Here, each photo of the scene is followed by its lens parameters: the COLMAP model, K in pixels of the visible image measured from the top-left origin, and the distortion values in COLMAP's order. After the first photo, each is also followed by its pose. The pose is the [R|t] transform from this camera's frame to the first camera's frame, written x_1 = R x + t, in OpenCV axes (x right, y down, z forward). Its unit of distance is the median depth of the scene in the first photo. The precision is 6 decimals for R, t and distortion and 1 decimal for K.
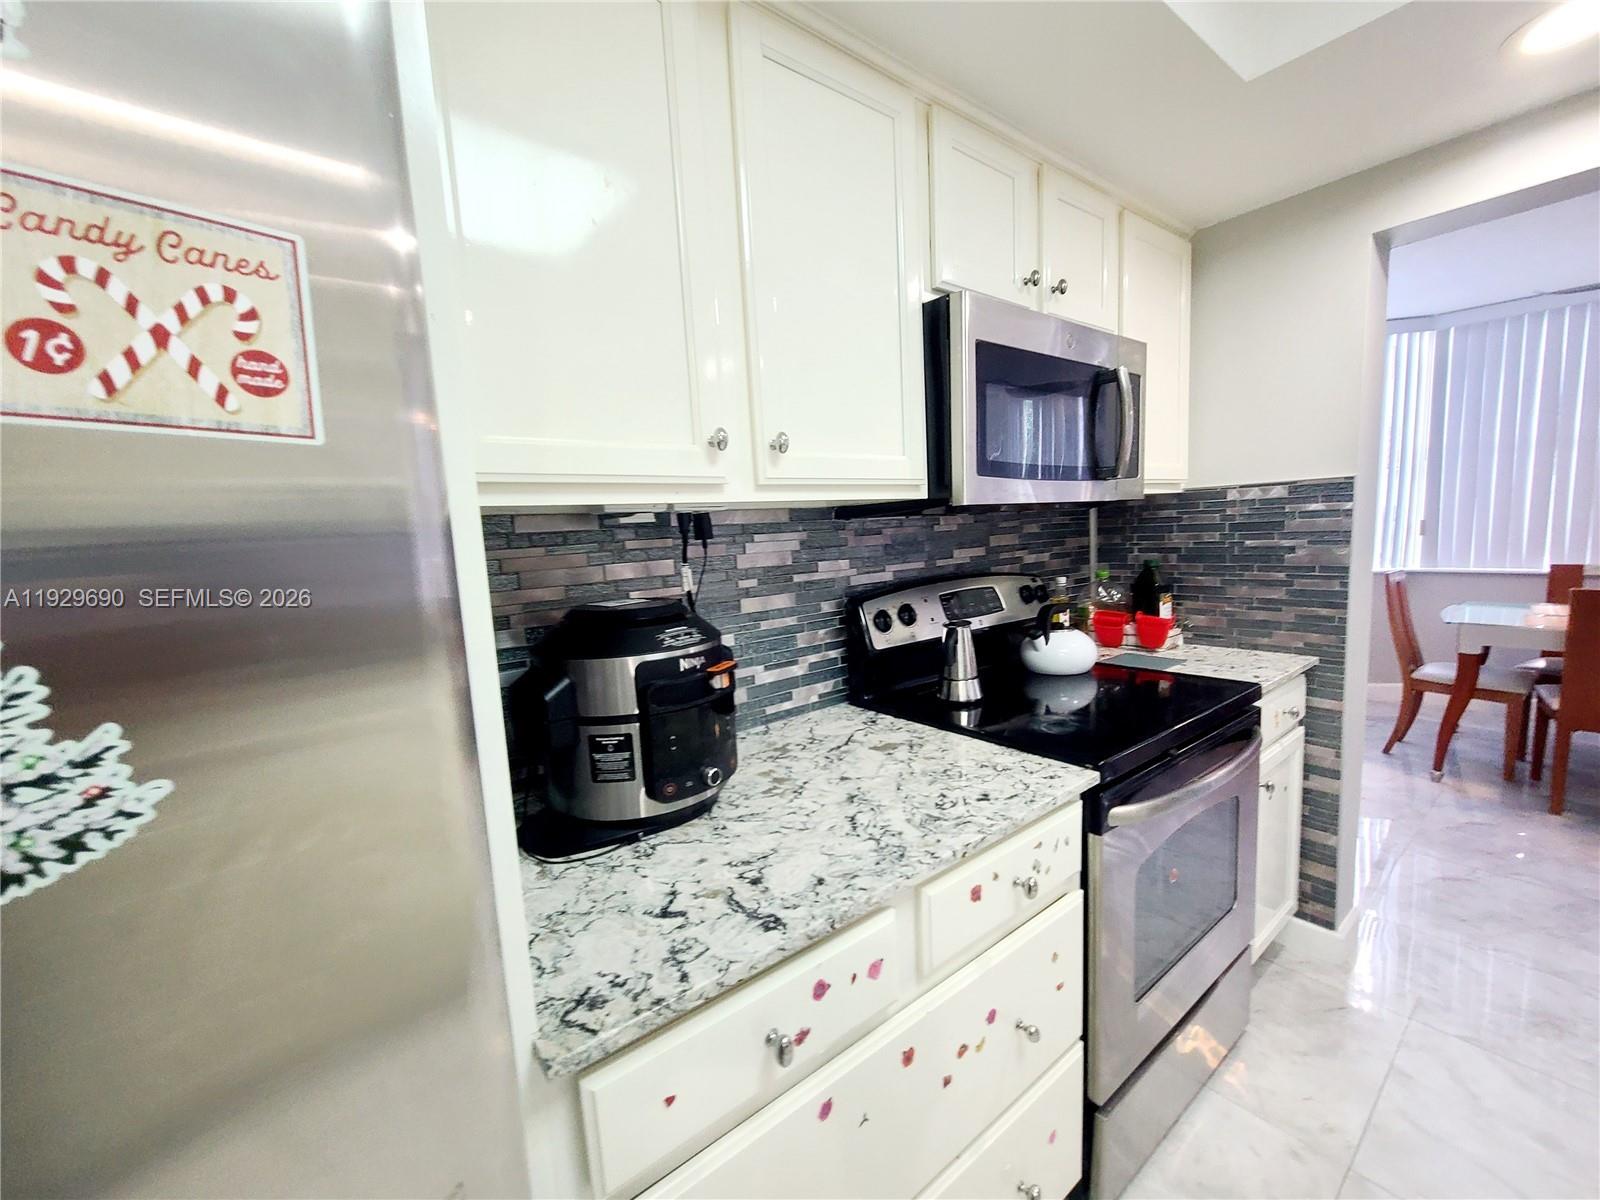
lens RADIAL K [[654.9, 0, 806.5], [0, 654.9, 609.4], [0, 0, 1]] dist [0.000907, -0.000091]
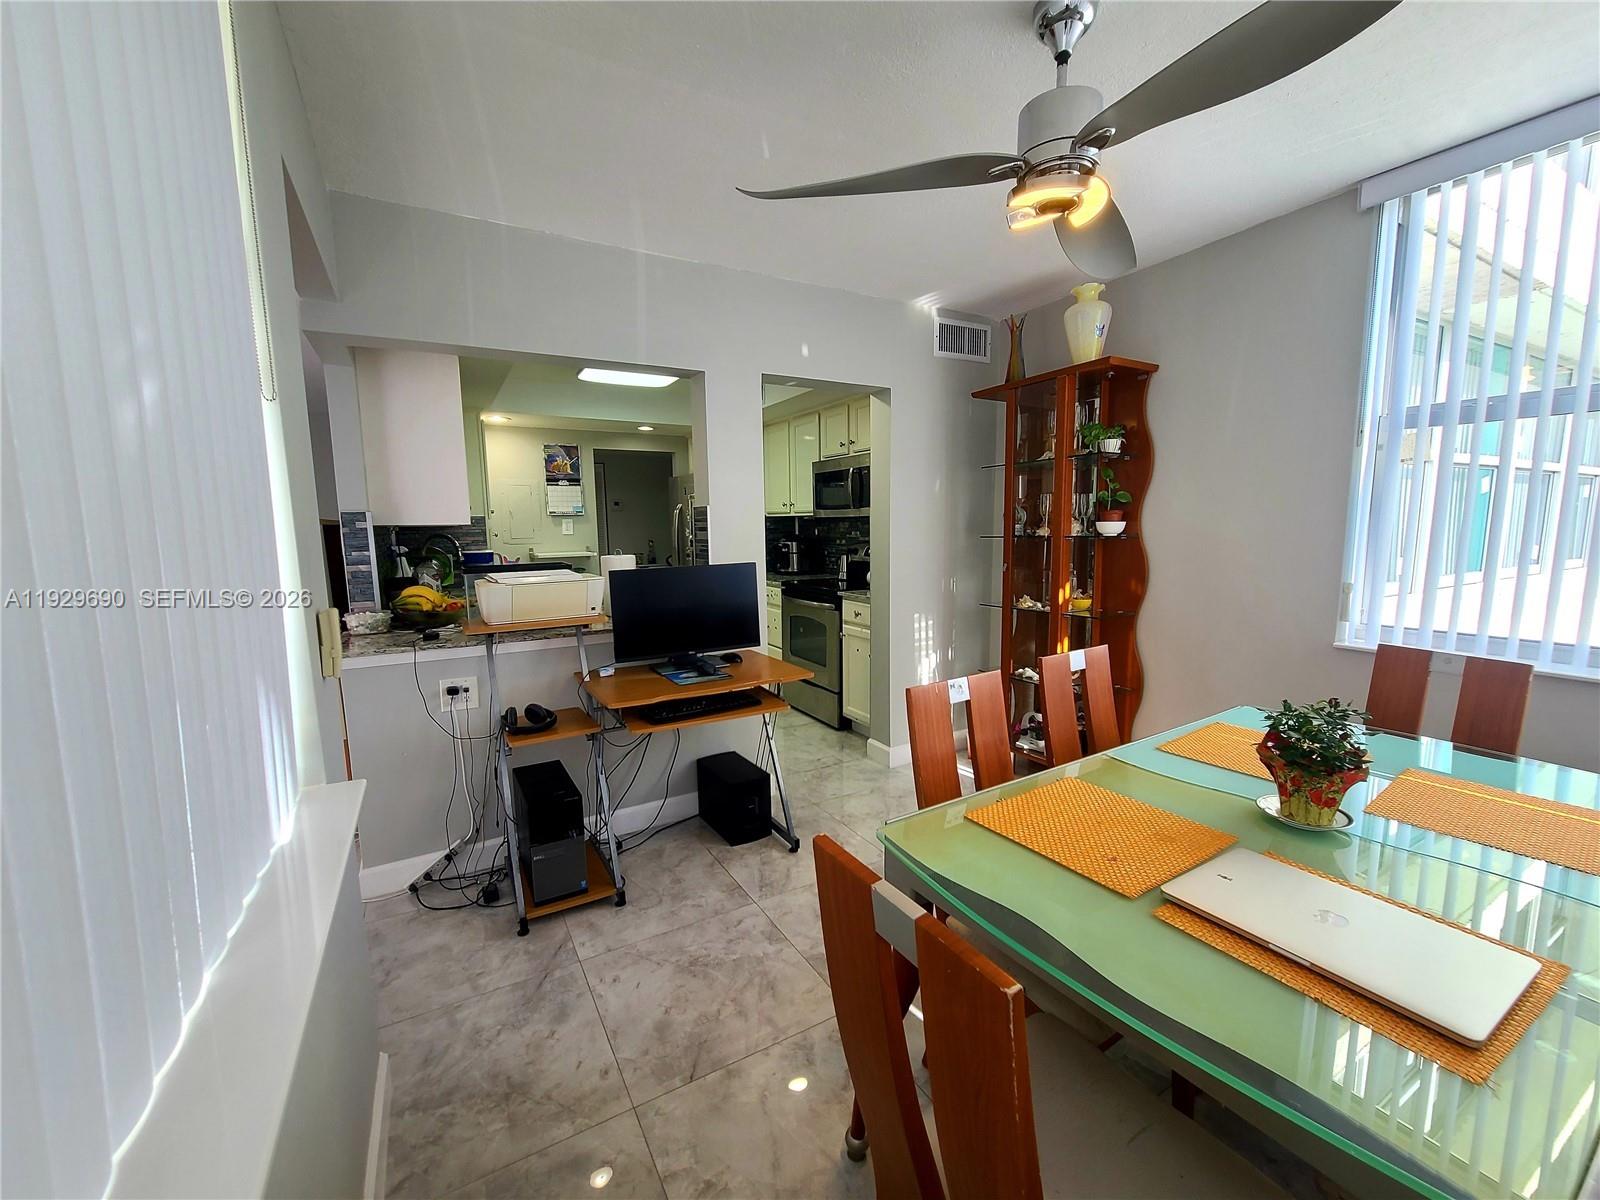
lens RADIAL K [[654.9, 0, 806.5], [0, 654.9, 609.4], [0, 0, 1]] dist [0.000907, -0.000091]
pose [[-0.155601, 0.183529, -0.970621, 1.685710], [-0.108475, 0.973472, 0.201457, -0.167861], [0.981846, 0.136635, -0.131565, 0.647704]]
